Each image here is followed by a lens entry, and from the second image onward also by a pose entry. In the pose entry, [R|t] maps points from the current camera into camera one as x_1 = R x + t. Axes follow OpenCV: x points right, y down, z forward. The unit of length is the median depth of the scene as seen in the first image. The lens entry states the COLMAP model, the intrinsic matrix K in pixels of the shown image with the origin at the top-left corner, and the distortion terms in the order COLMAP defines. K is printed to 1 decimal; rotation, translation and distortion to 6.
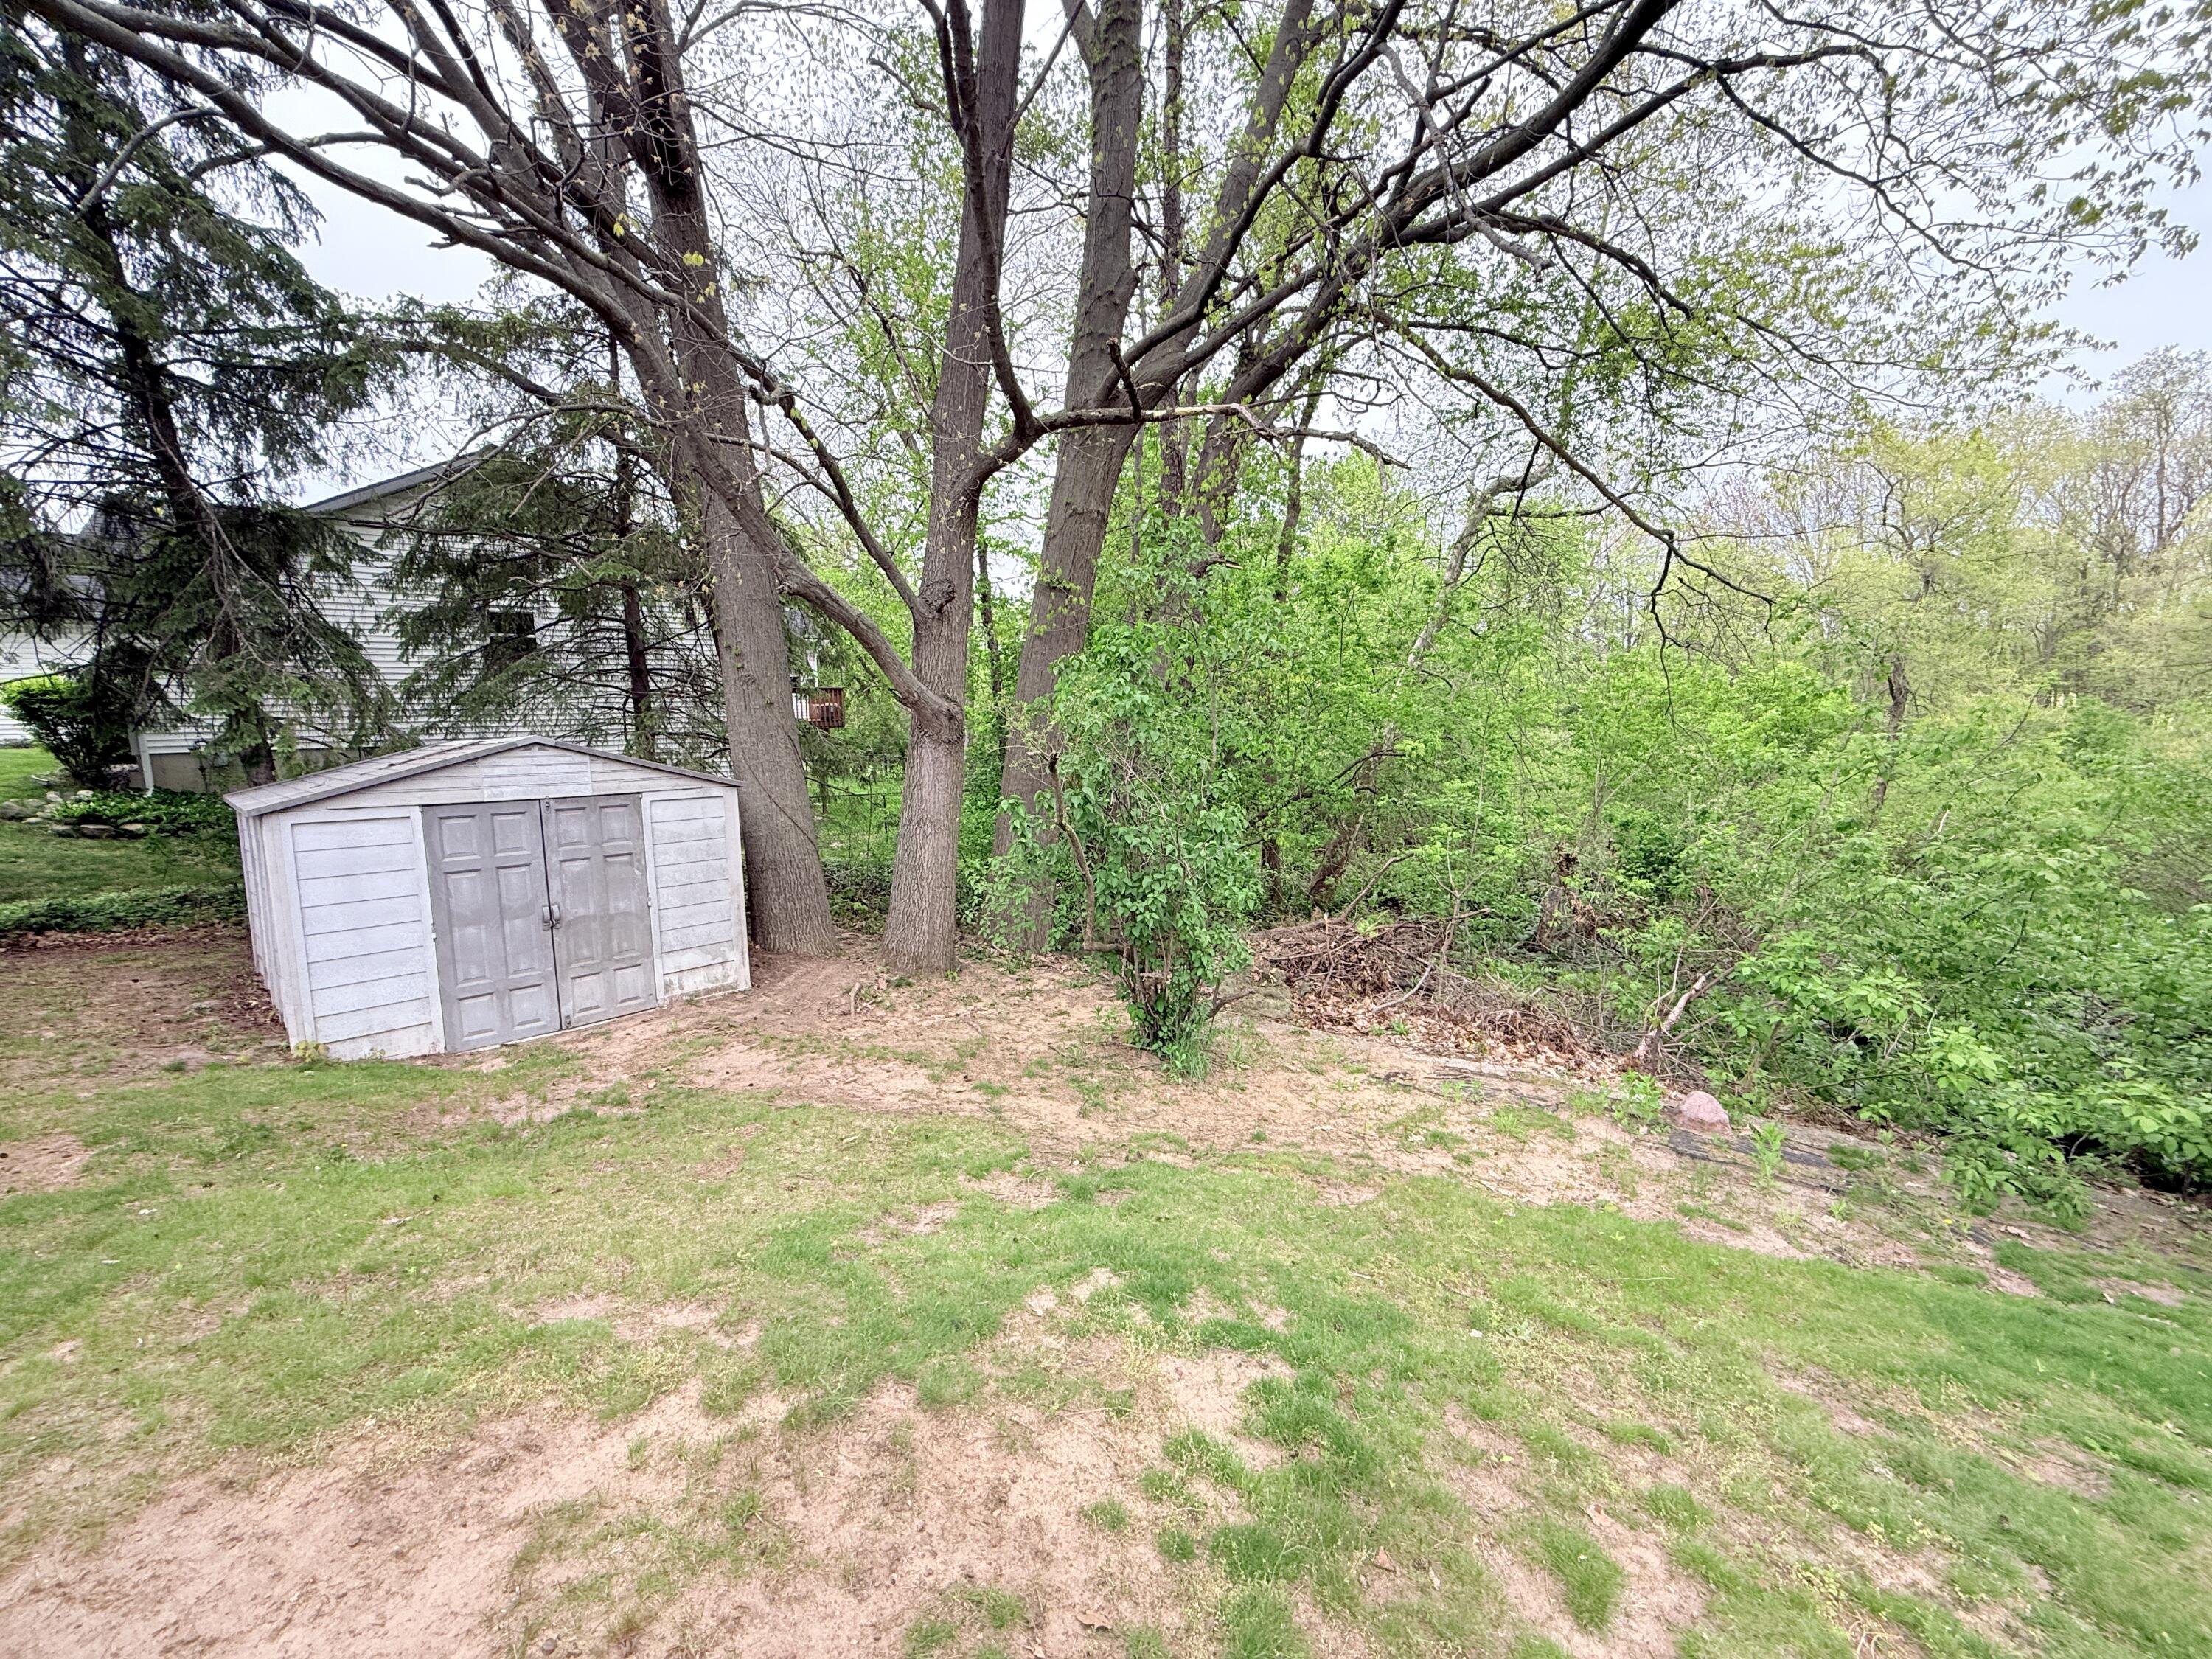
lens RADIAL K [[873.6, 0, 1094.6], [0, 873.6, 831.0], [0, 0, 1]] dist [-0.003447, 0.000565]
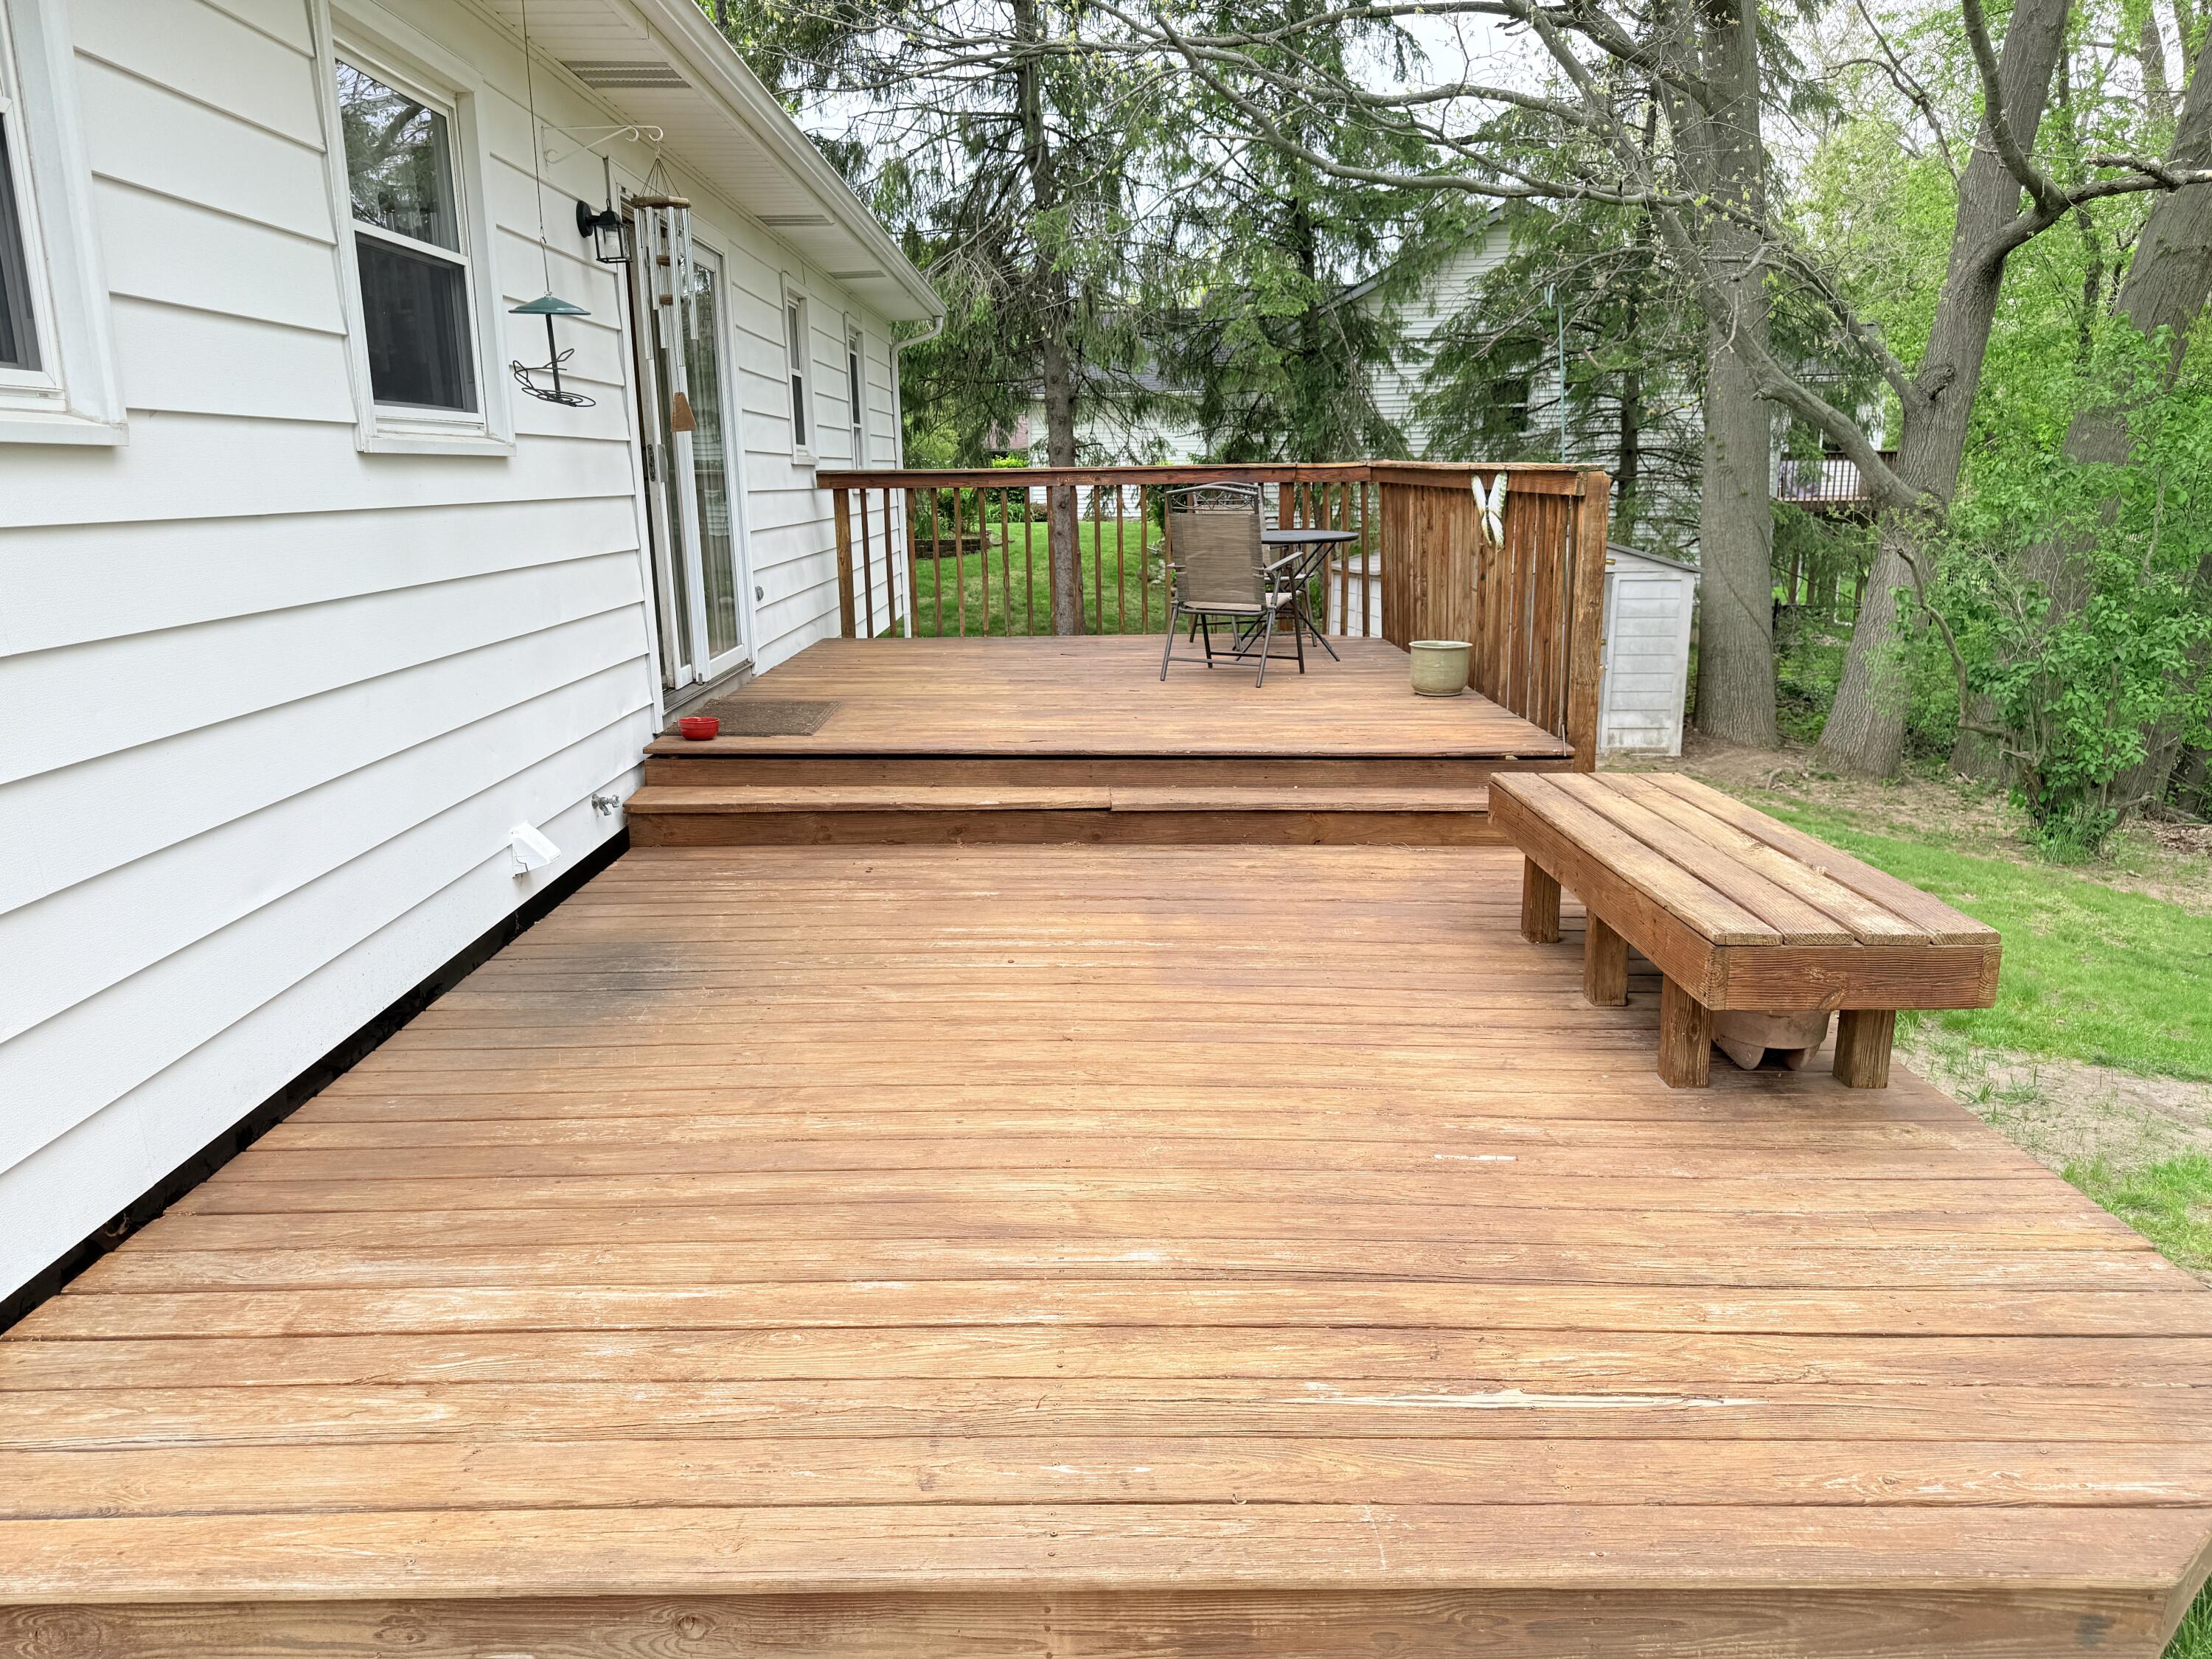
lens RADIAL K [[1536.2, 0, 1100.5], [0, 1536.2, 828.4], [0, 0, 1]] dist [0.010664, -0.004673]
pose [[0.697978, 0.164801, -0.696898, 0.401560], [-0.099716, 0.986046, 0.133308, 0.071318], [0.709142, -0.023554, 0.704672, -0.770789]]
